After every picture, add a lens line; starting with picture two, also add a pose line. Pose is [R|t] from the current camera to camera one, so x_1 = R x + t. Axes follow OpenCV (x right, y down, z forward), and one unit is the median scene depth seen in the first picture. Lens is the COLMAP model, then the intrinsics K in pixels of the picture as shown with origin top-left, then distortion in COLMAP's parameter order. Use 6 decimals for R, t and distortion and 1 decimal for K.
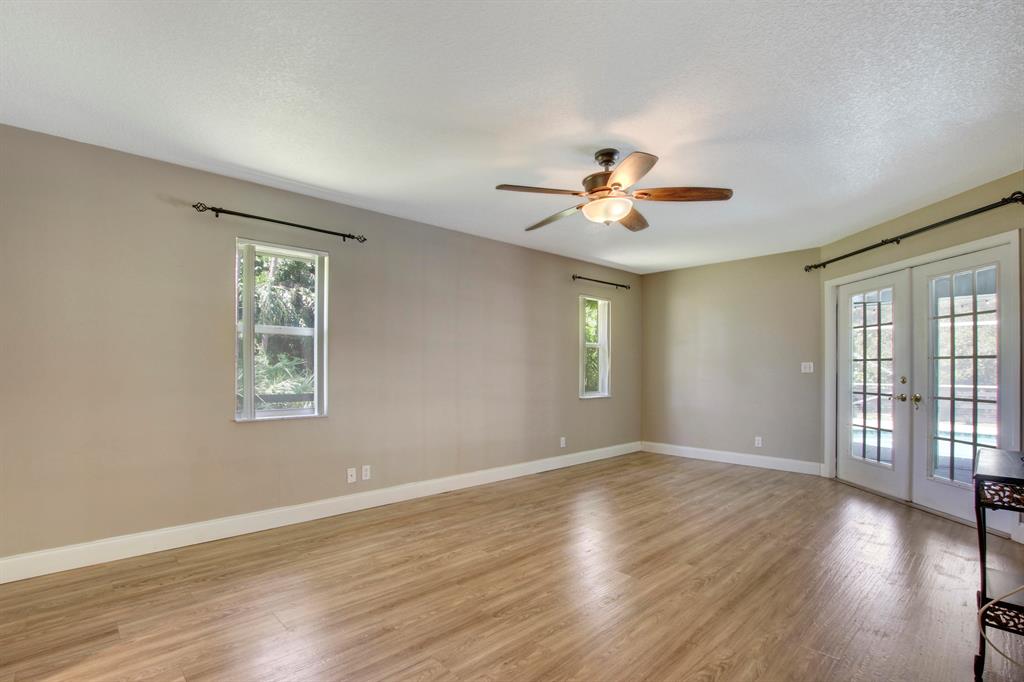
lens RADIAL K [[483.7, 0, 502.4], [0, 483.7, 359.2], [0, 0, 1]] dist [-0.023678, -0.000059]
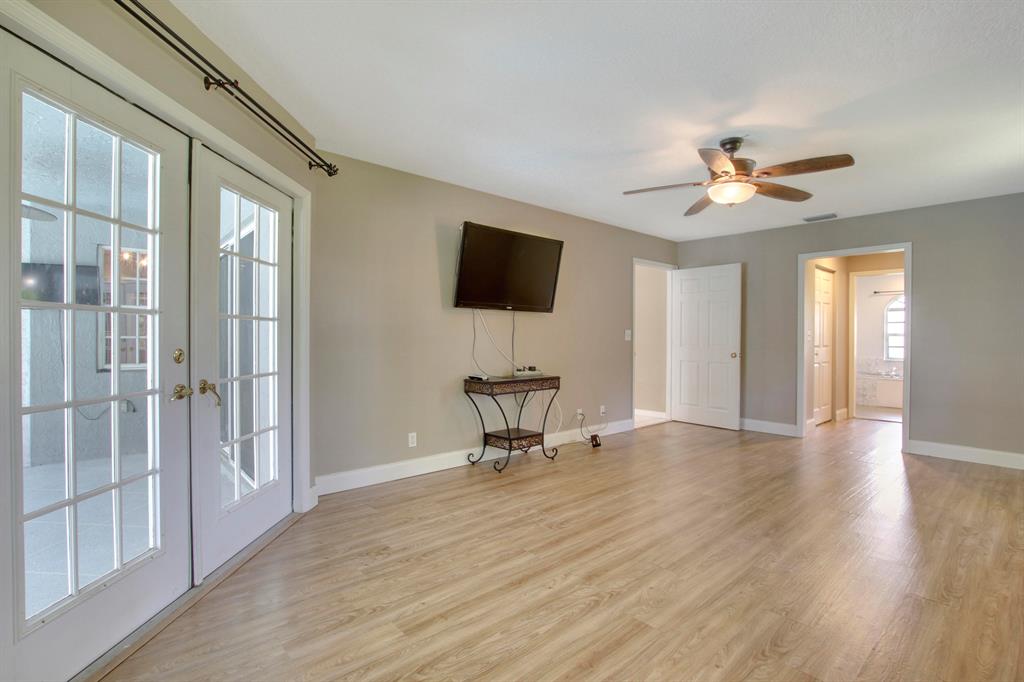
lens RADIAL K [[483.7, 0, 518.0], [0, 483.7, 338.8], [0, 0, 1]] dist [-0.023678, -0.000059]
pose [[-0.999928, -0.004704, 0.011065, 0.499637], [-0.004884, 0.999854, -0.016349, 0.033195], [-0.010987, -0.016402, -0.999805, 1.532963]]
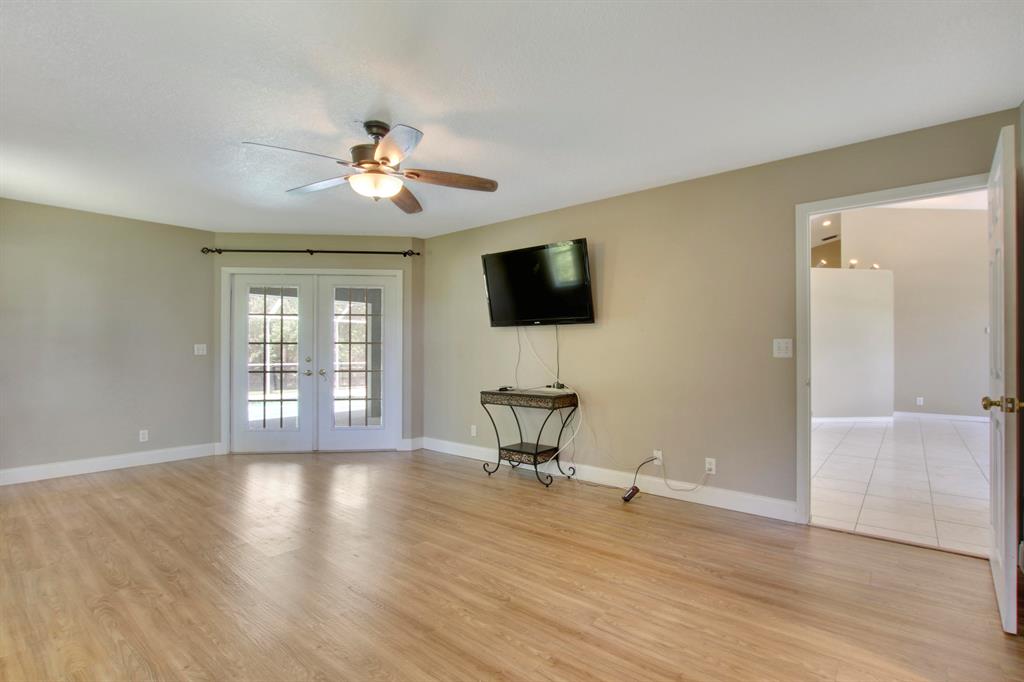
lens RADIAL K [[483.7, 0, 518.1], [0, 483.7, 342.3], [0, 0, 1]] dist [-0.023678, -0.000059]
pose [[-0.129687, 0.015314, 0.991437, -0.559625], [-0.018305, 0.999673, -0.017836, 0.009845], [-0.991386, -0.020461, -0.129364, 0.618090]]
